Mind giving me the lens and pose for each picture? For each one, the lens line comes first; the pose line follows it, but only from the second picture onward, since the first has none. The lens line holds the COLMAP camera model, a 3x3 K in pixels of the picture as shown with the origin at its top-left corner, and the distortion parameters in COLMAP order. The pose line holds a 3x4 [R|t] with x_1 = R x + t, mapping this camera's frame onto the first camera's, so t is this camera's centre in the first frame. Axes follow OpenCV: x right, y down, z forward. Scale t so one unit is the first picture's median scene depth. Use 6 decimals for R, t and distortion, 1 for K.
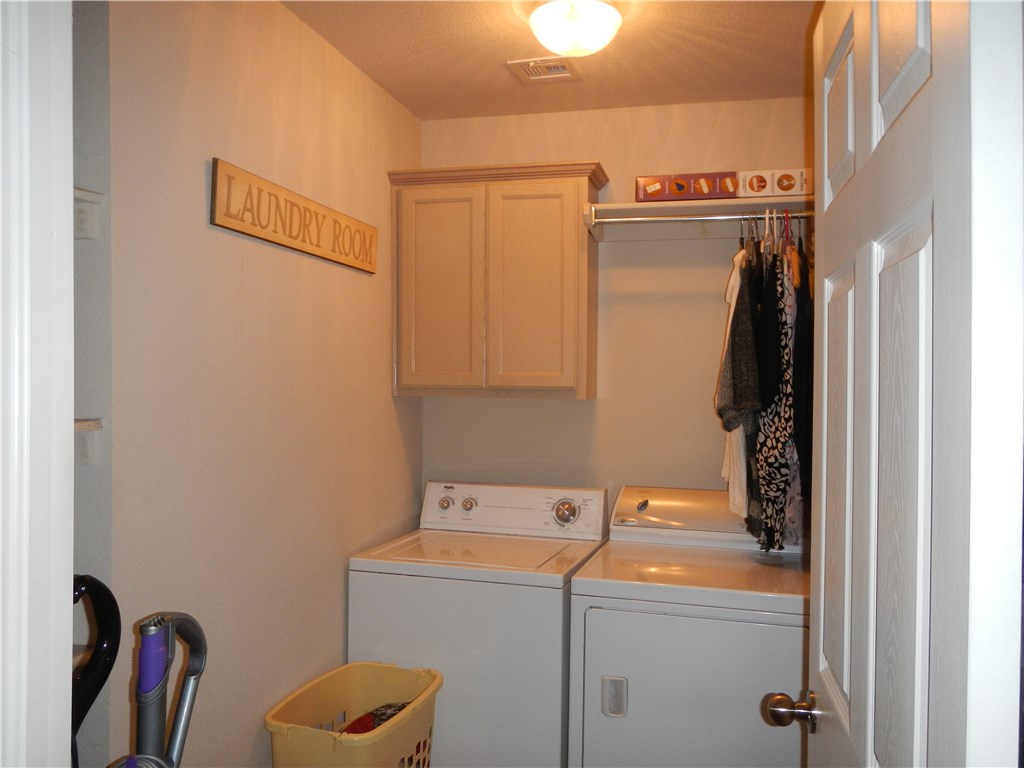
lens RADIAL K [[842.0, 0, 512.0], [0, 842.0, 369.6], [0, 0, 1]] dist [-0.001298, -0.000391]
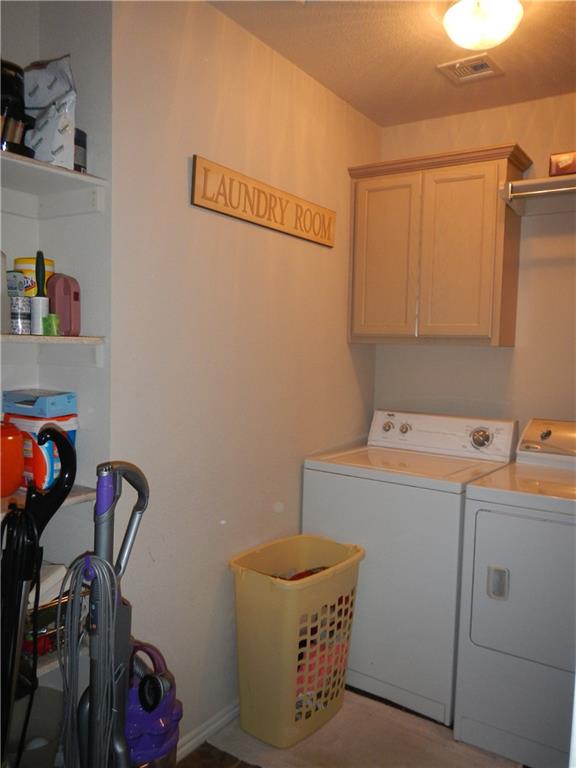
lens RADIAL K [[634.6, 0, 288.0], [0, 634.6, 384.0], [0, 0, 1]] dist [0.002343, -0.004785]
pose [[0.947736, 0.035439, -0.317082, 0.100096], [-0.015536, 0.997759, 0.065078, 0.038212], [0.318678, -0.056750, 0.946163, 0.037695]]
